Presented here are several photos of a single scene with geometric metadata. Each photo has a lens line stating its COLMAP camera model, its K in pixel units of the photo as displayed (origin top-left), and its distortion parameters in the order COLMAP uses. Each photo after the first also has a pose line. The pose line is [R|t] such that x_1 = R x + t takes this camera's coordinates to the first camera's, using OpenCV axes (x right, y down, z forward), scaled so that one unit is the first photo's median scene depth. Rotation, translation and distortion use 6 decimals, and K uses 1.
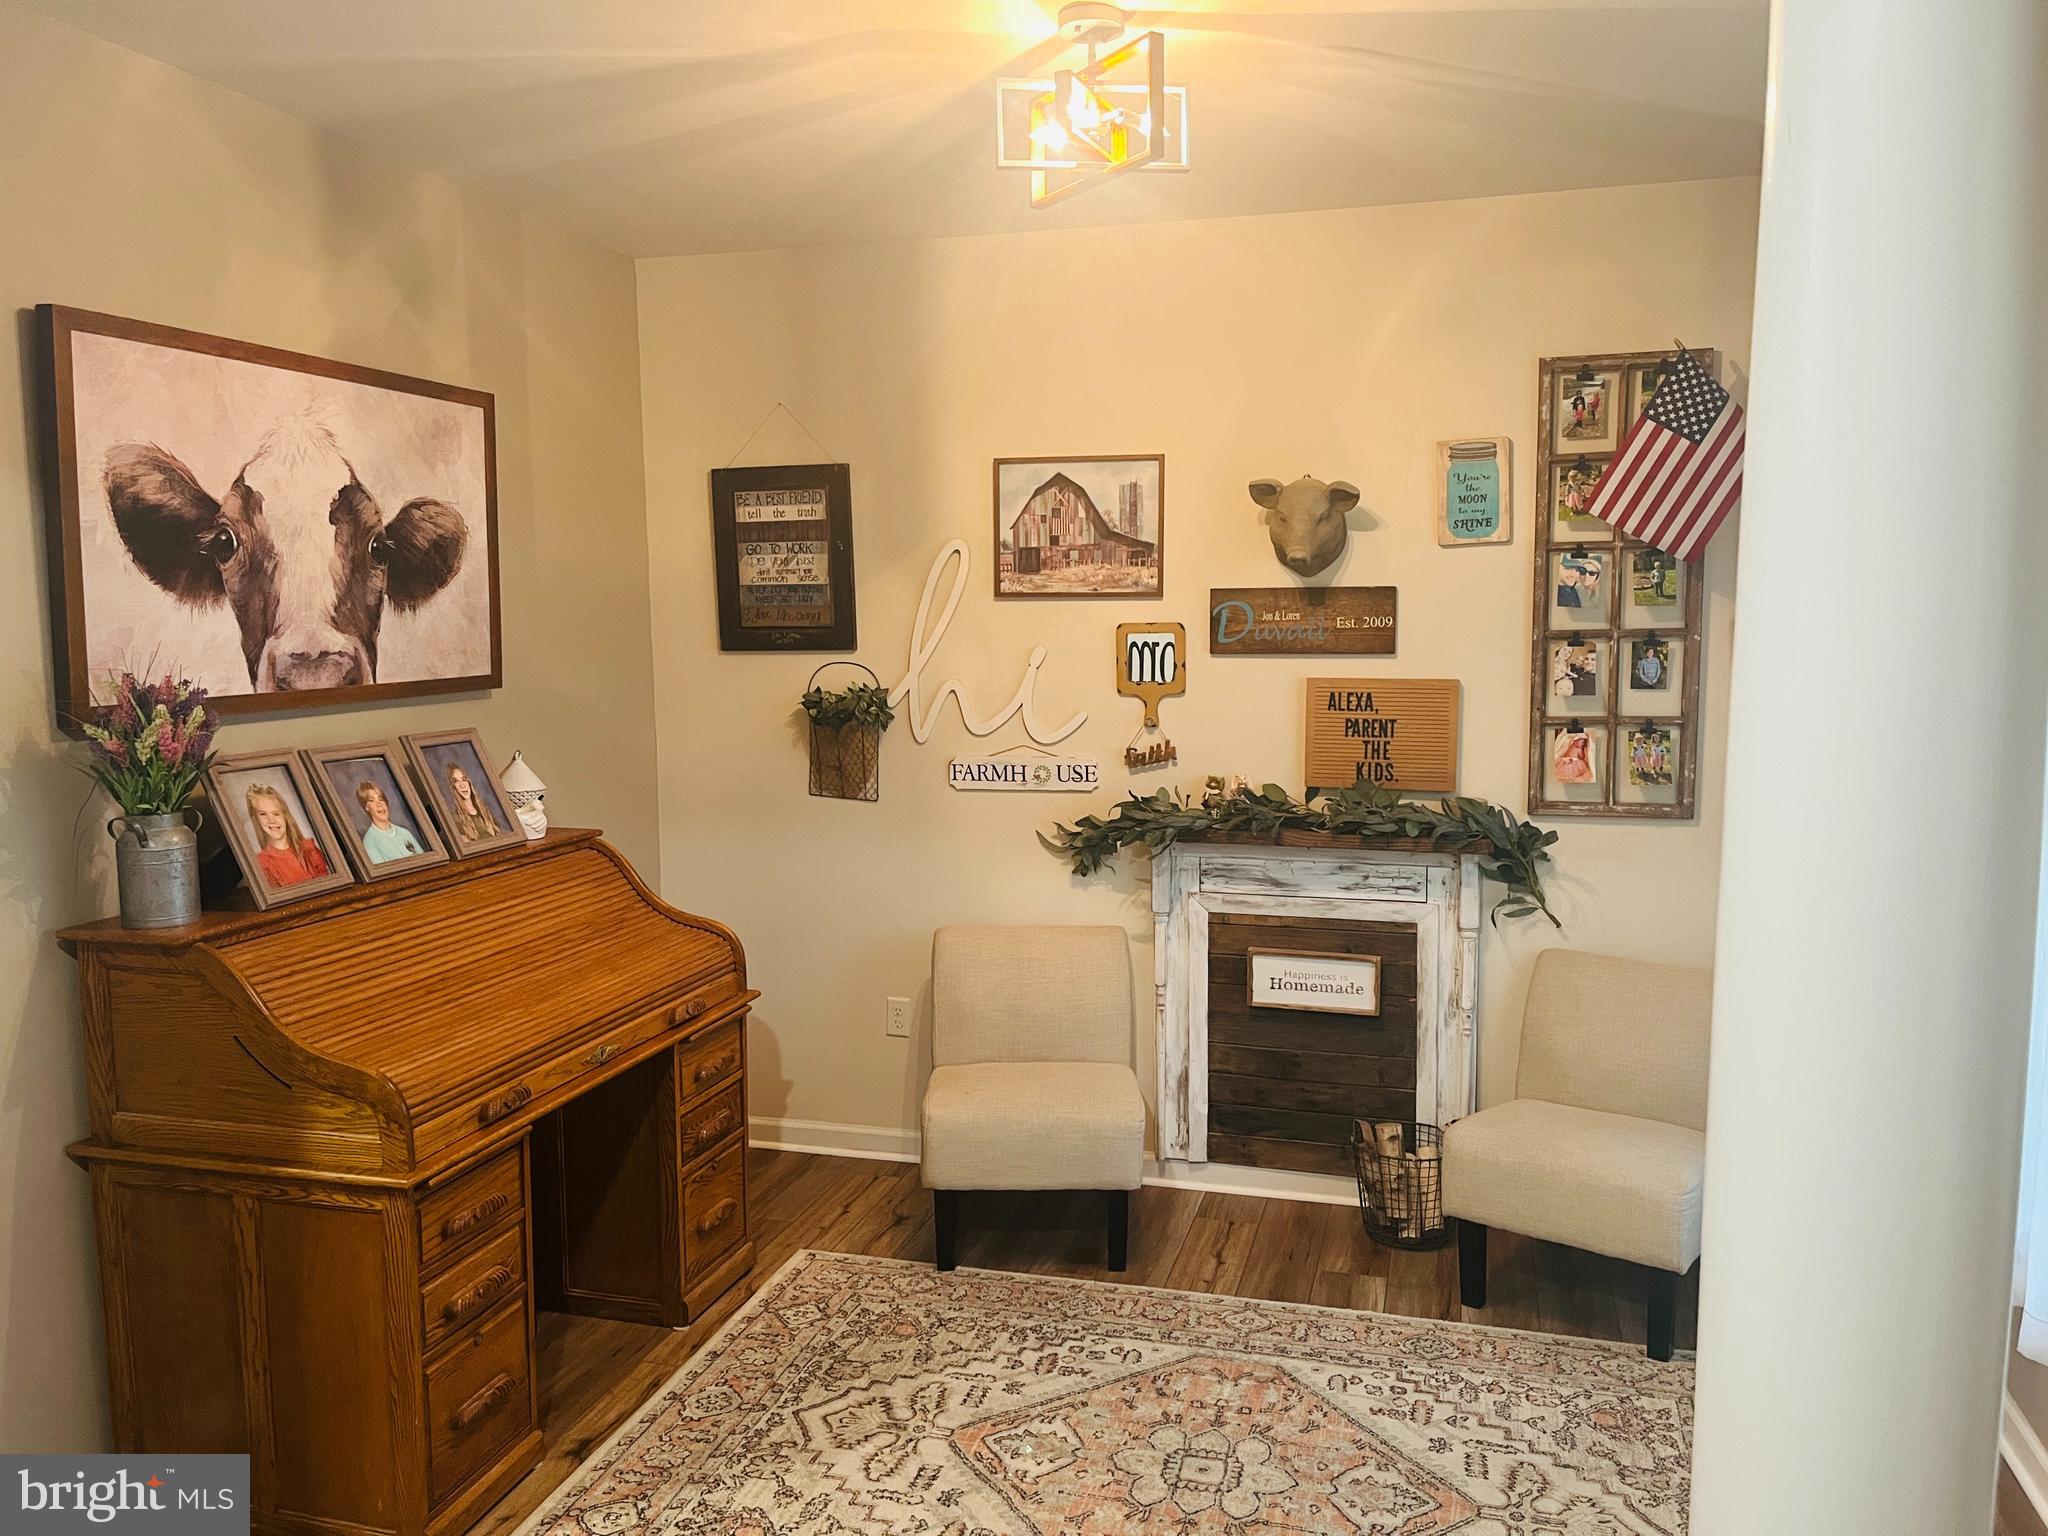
lens RADIAL K [[1550.0, 0, 1032.5], [0, 1550.0, 779.1], [0, 0, 1]] dist [0.067609, -0.074337]
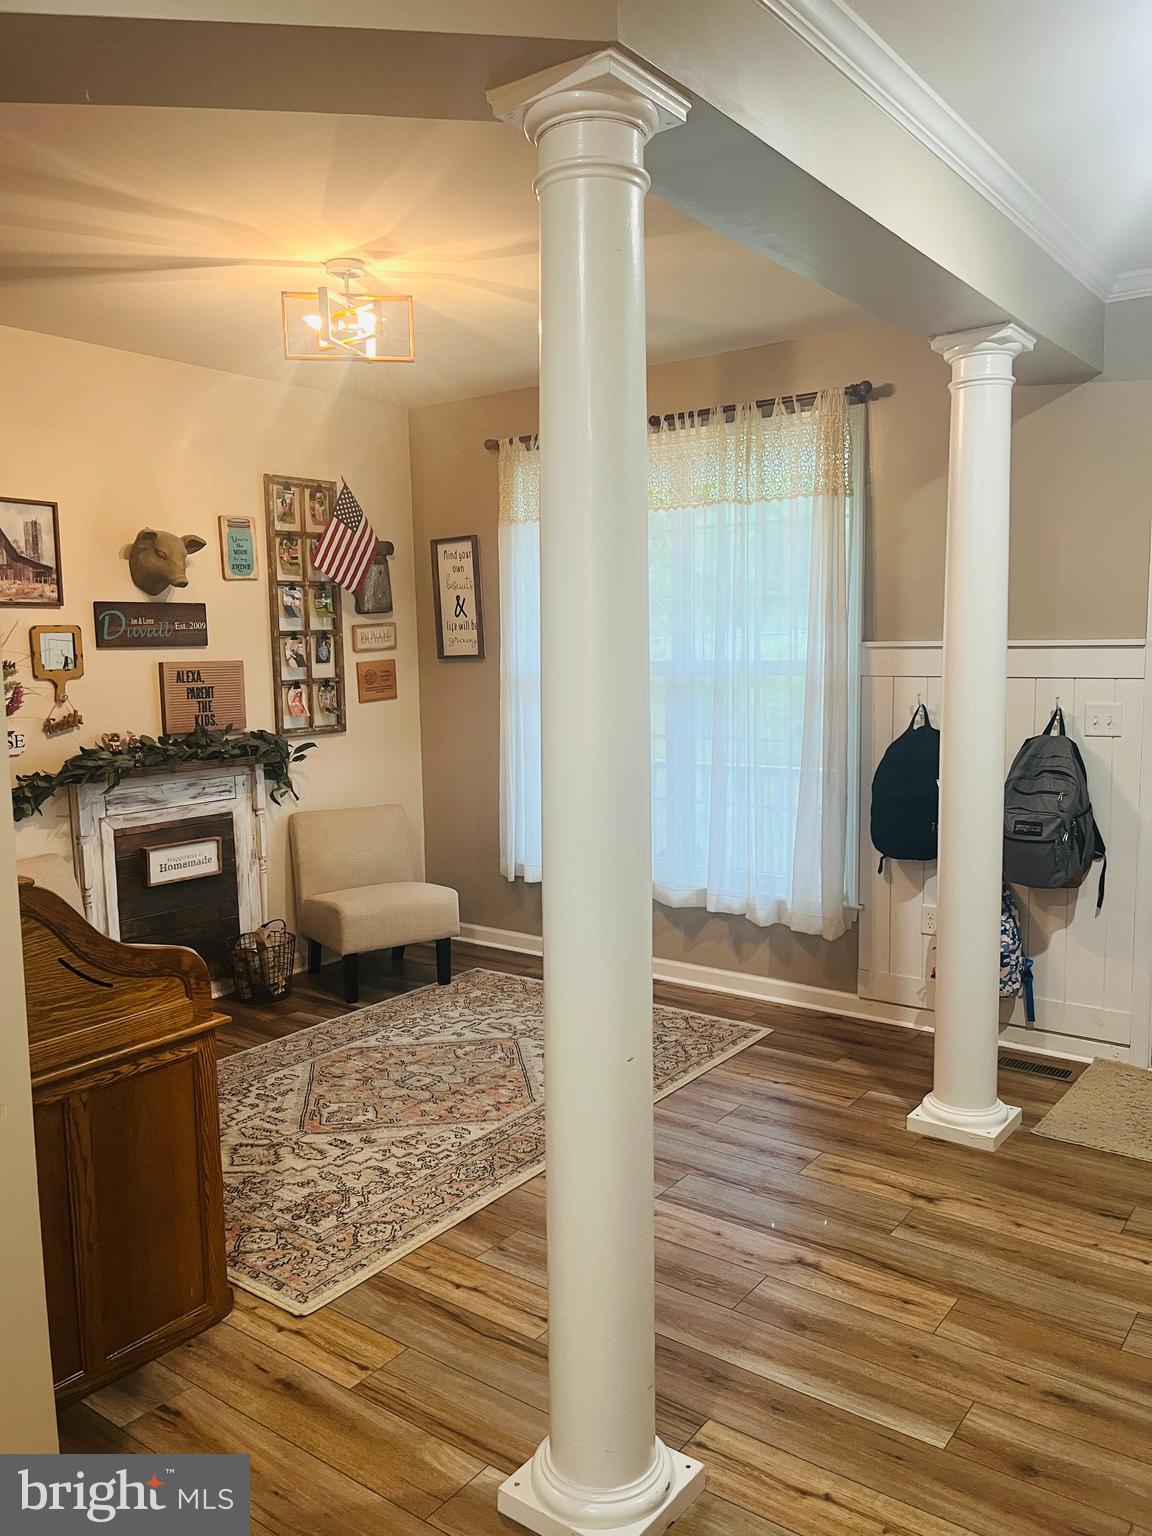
lens RADIAL K [[1162.5, 0, 581.4], [0, 1162.5, 770.1], [0, 0, 1]] dist [0.067609, -0.074337]
pose [[0.362101, -0.106475, 0.926038, -0.770554], [0.118564, 0.990647, 0.067542, 0.010632], [-0.924568, 0.085337, 0.371339, 0.214741]]
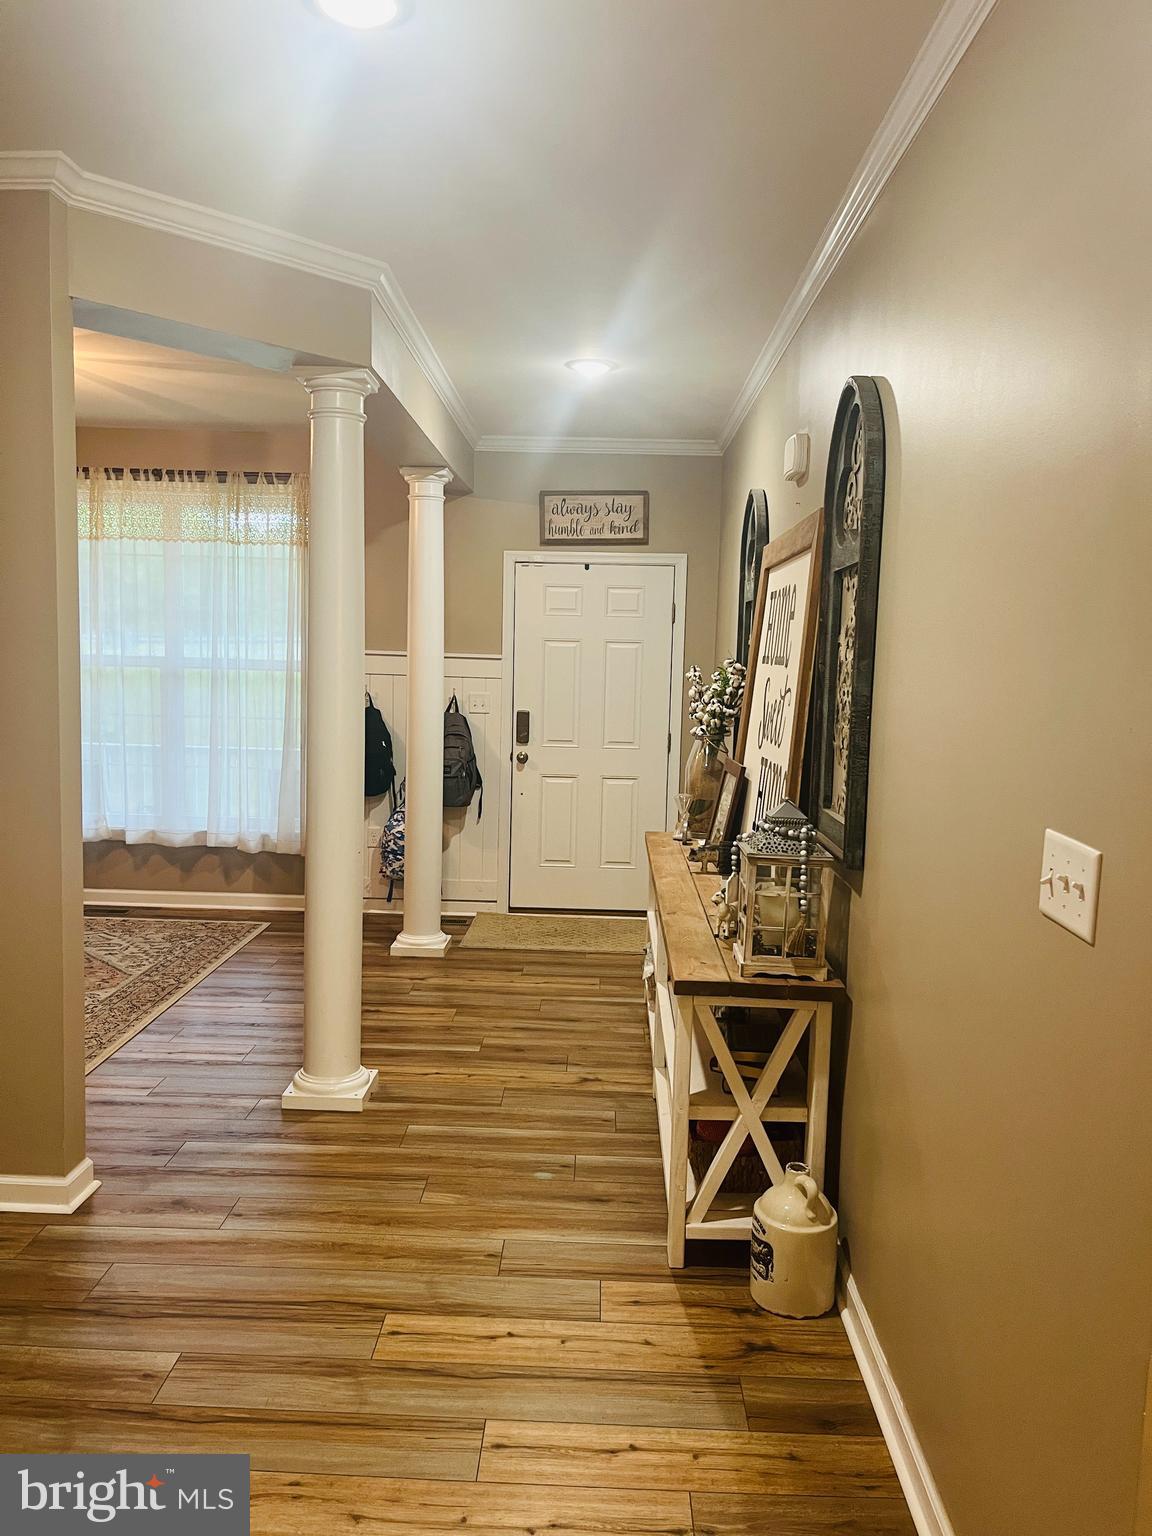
lens RADIAL K [[1162.5, 0, 573.4], [0, 1162.5, 765.0], [0, 0, 1]] dist [0.067609, -0.074337]
pose [[-0.240610, -0.093699, 0.966089, -1.298916], [0.081960, 0.989813, 0.116412, -0.005073], [-0.967155, 0.107191, -0.230479, 0.432595]]
